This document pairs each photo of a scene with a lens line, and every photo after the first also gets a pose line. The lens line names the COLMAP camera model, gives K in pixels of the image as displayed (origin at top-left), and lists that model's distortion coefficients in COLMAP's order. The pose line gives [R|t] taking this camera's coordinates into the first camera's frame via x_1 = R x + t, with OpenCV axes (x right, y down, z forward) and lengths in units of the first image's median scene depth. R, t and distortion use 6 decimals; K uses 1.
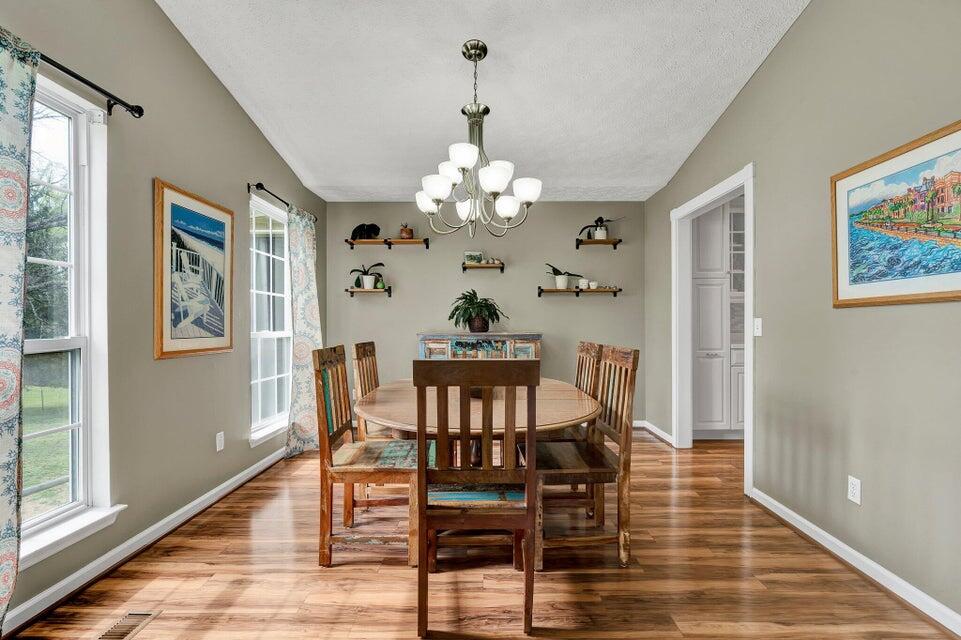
lens RADIAL K [[454.5, 0, 480.5], [0, 454.5, 320.0], [0, 0, 1]] dist [-0.001655, -0.000007]
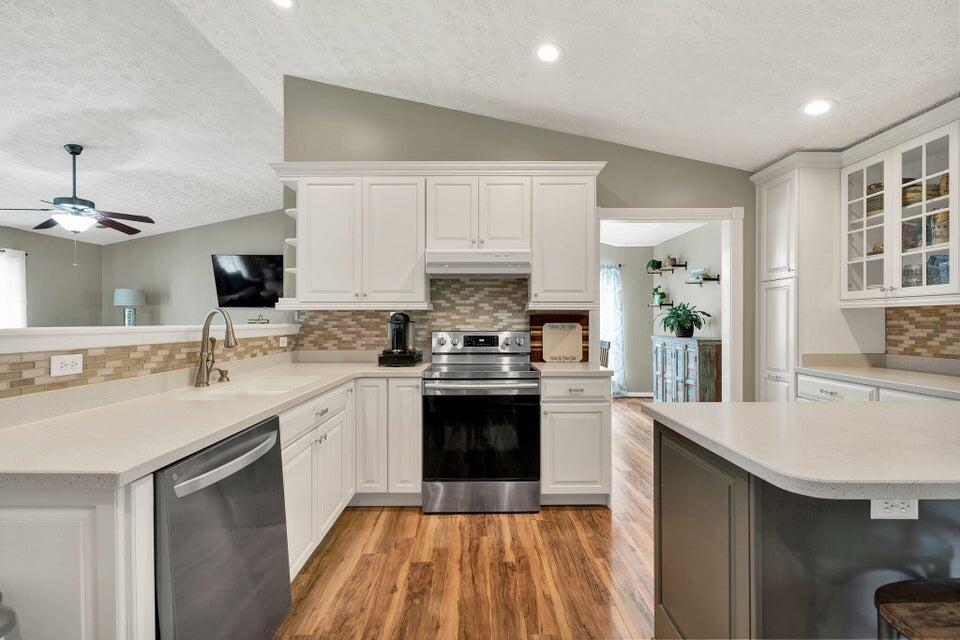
lens RADIAL K [[435.3, 0, 480.0], [0, 435.3, 320.0], [0, 0, 1]] dist [-0.001032, 0.000161]
pose [[-0.001368, 0.006376, -0.999979, 1.288523], [0.007446, 0.999952, 0.006365, -0.031587], [0.999971, -0.007438, -0.001415, 0.497132]]
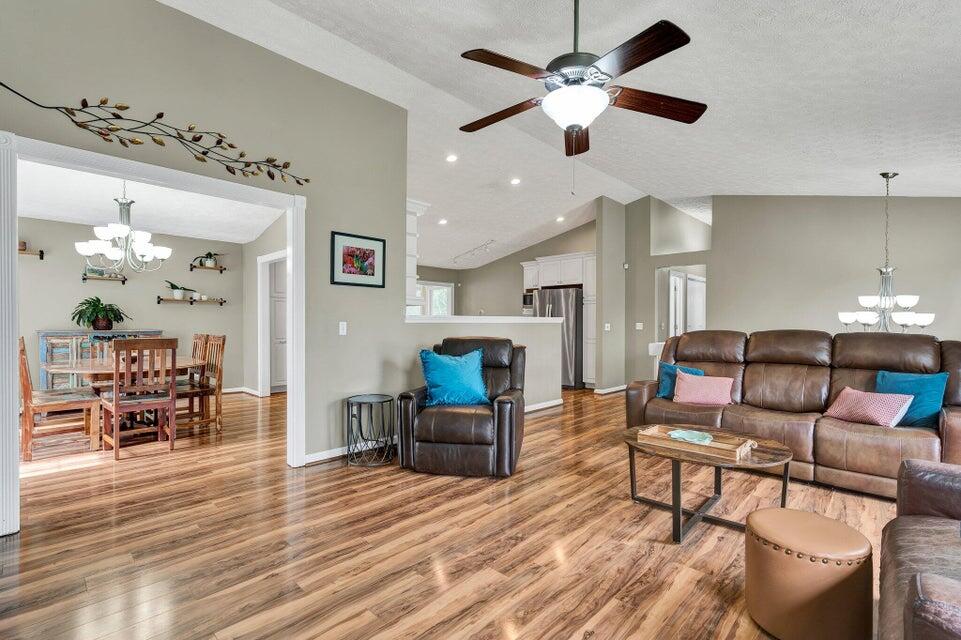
lens RADIAL K [[433.7, 0, 482.8], [0, 433.7, 329.8], [0, 0, 1]] dist [-0.002514, -0.000329]
pose [[0.689097, -0.005843, 0.724645, -0.167993], [-0.010601, 0.999779, 0.018142, -0.008609], [-0.724591, -0.020184, 0.688883, -0.708588]]
